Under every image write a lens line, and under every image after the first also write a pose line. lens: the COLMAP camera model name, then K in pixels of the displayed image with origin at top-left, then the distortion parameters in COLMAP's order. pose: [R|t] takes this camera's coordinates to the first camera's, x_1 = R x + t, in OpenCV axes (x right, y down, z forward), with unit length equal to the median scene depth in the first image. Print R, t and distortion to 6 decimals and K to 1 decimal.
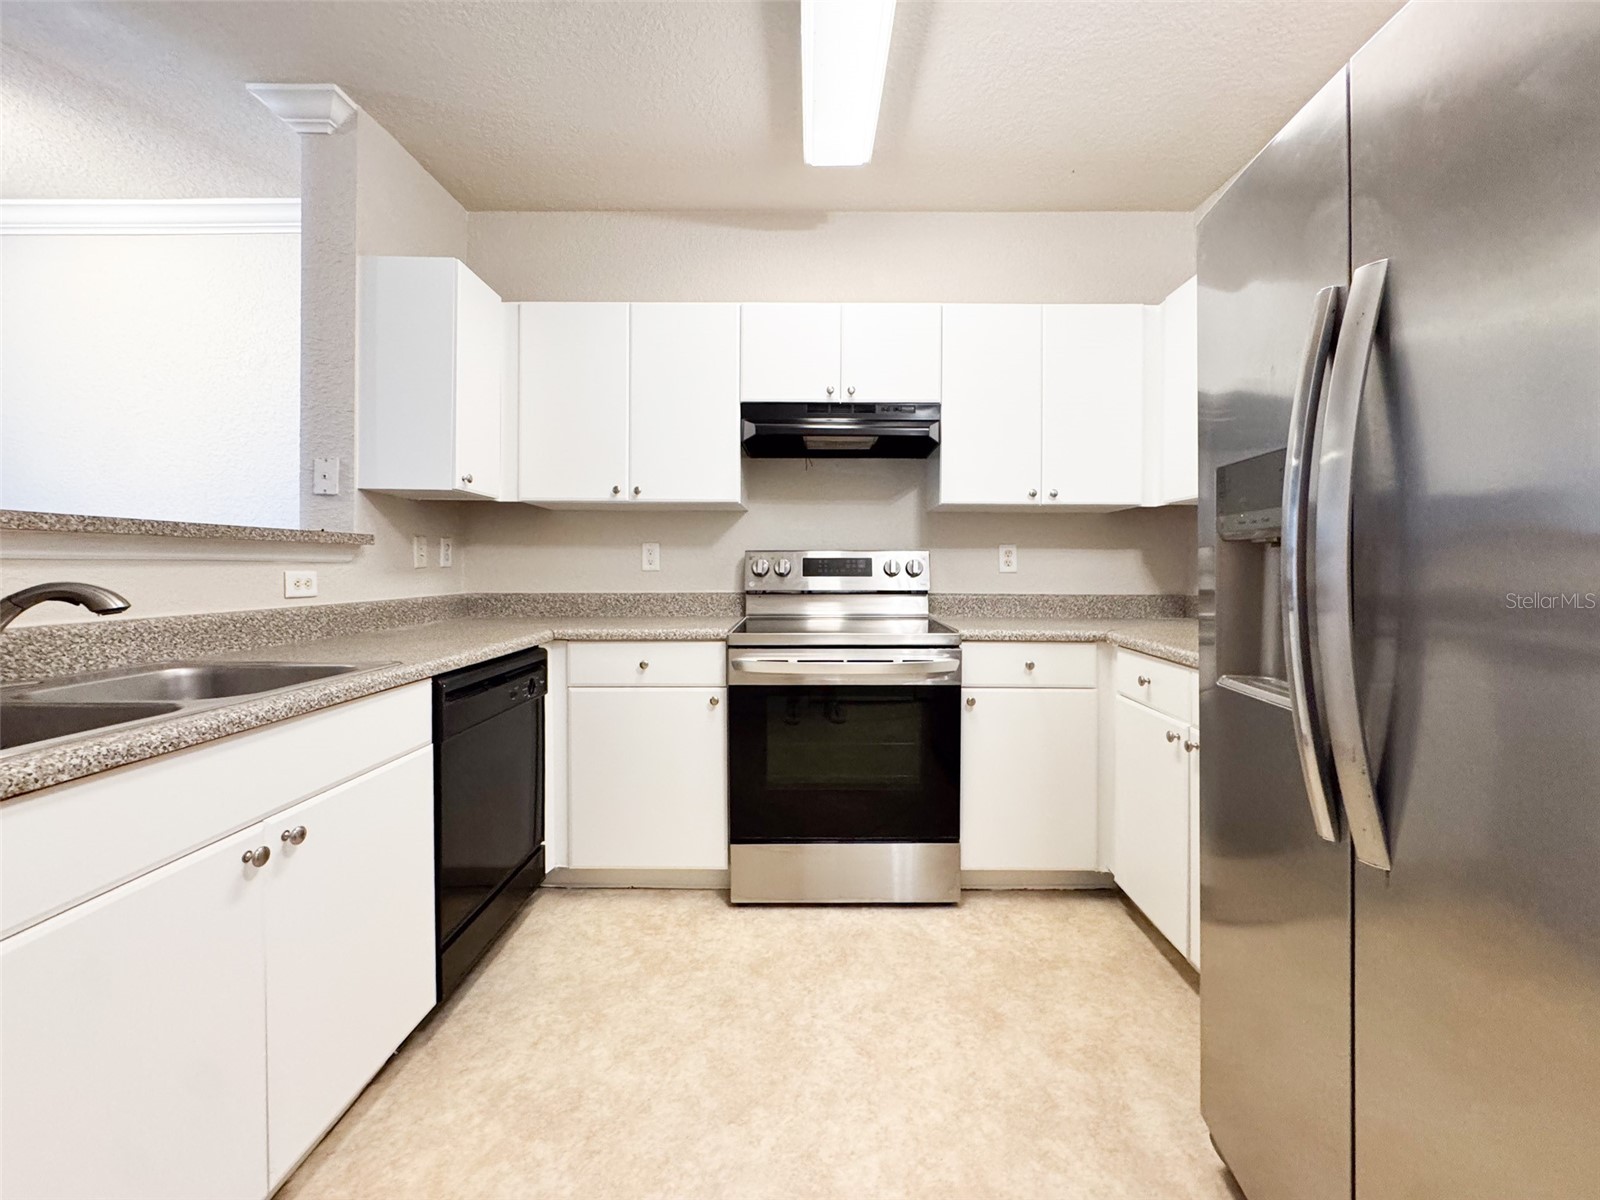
lens RADIAL K [[638.7, 0, 815.0], [0, 638.7, 600.3], [0, 0, 1]] dist [-0.002214, -0.000132]
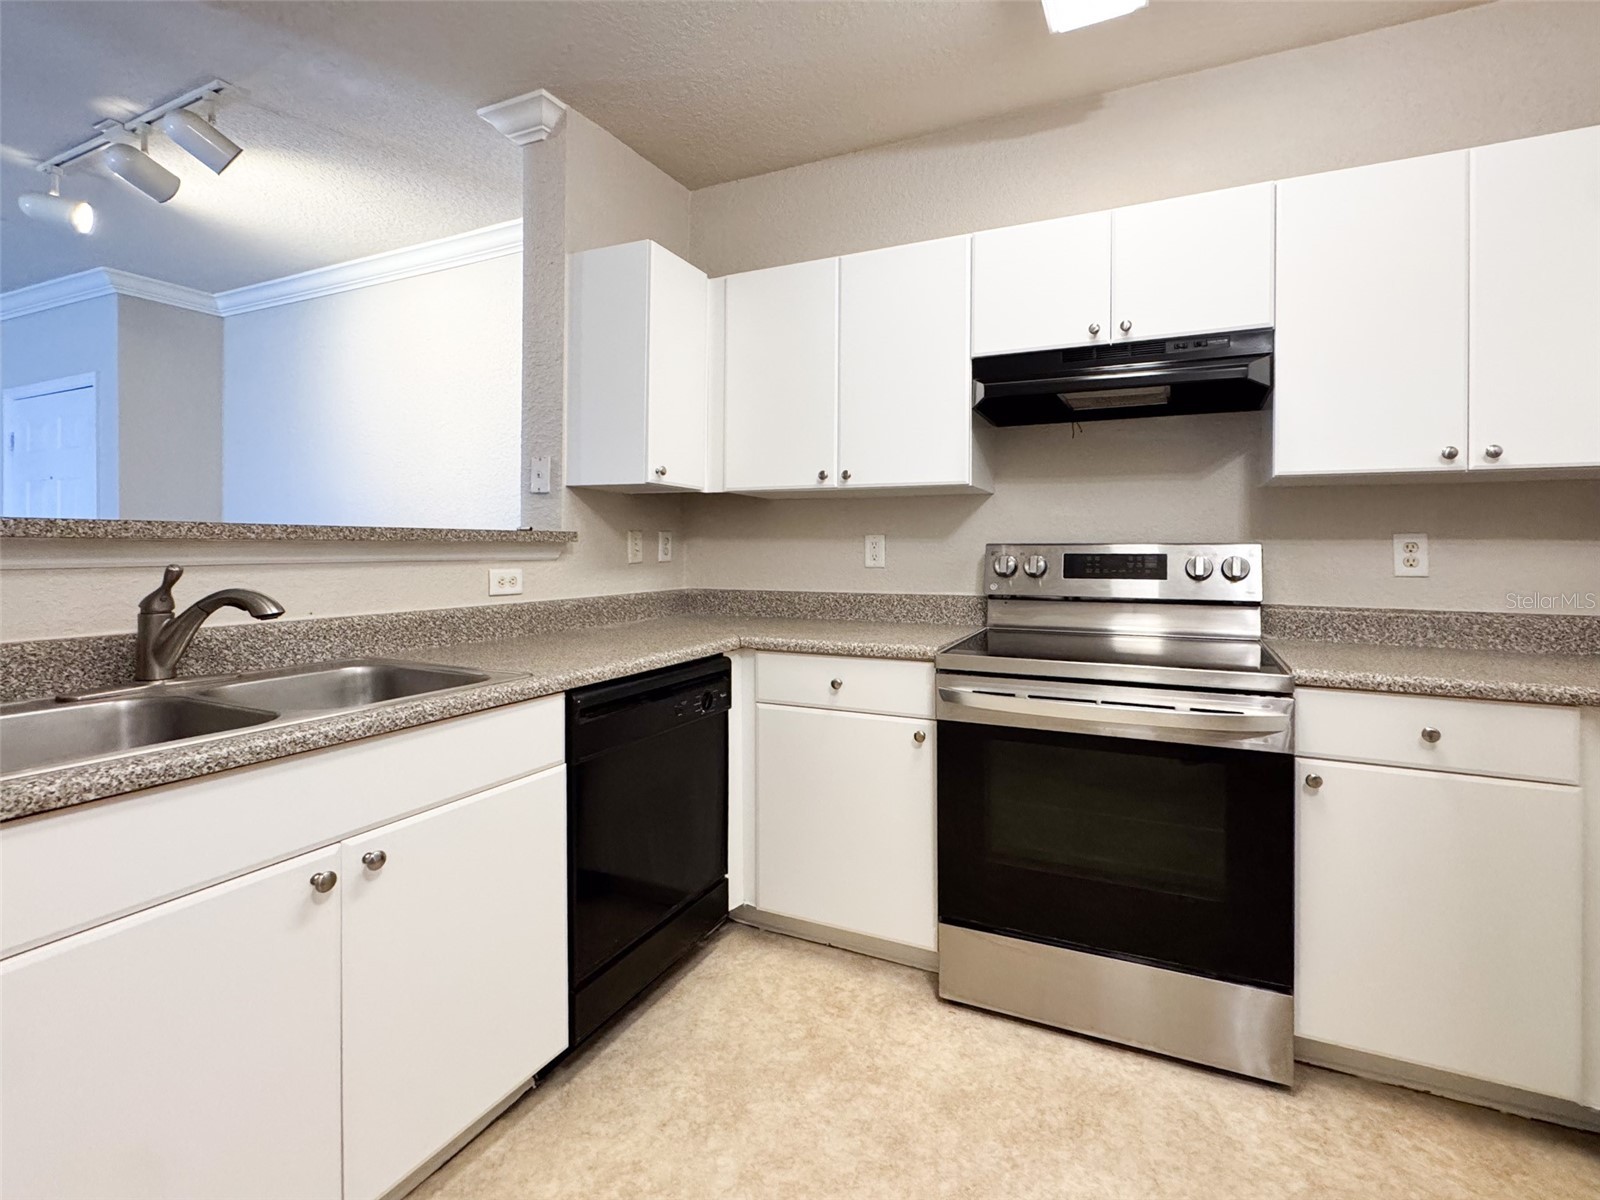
lens RADIAL K [[728.9, 0, 797.4], [0, 728.9, 573.8], [0, 0, 1]] dist [-0.001901, -0.000329]
pose [[0.903570, 0.017802, -0.428070, 0.089517], [-0.028385, 0.999429, -0.018353, -0.023738], [0.427499, 0.028734, 0.903559, 0.113458]]
